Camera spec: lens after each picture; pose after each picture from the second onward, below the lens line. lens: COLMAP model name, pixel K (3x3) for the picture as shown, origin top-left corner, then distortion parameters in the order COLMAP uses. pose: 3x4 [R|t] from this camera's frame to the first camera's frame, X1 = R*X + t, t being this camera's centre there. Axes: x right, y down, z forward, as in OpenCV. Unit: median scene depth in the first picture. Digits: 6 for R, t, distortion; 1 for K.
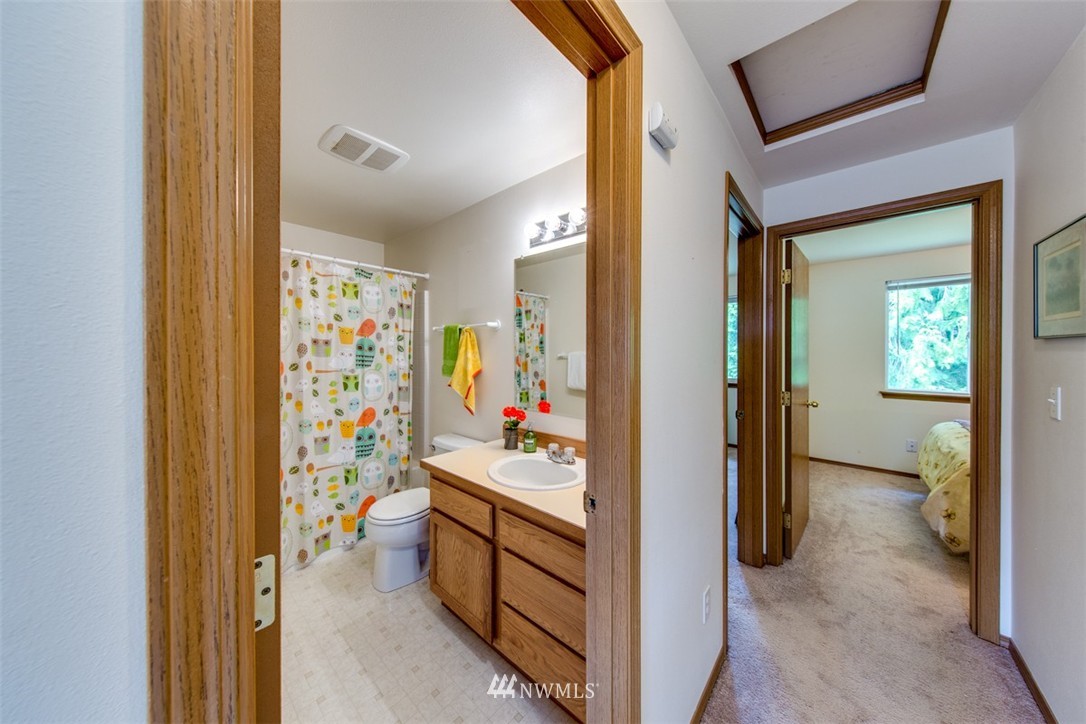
lens RADIAL K [[350.9, 0, 546.7], [0, 350.9, 358.7], [0, 0, 1]] dist [0.009184, -0.001692]
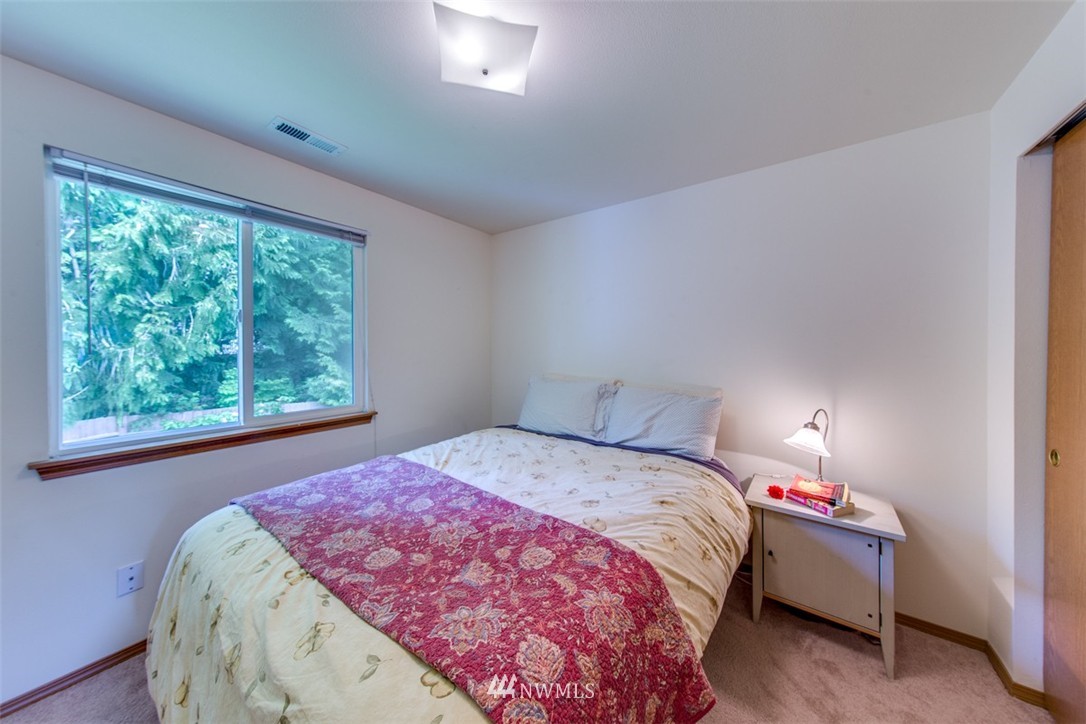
lens RADIAL K [[350.9, 0, 546.7], [0, 350.9, 358.7], [0, 0, 1]] dist [0.009184, -0.001692]
pose [[-0.097426, -0.021054, 0.995020, 0.306775], [0.017467, 0.999586, 0.022861, -0.000115], [-0.995089, 0.019608, -0.097018, 0.298390]]
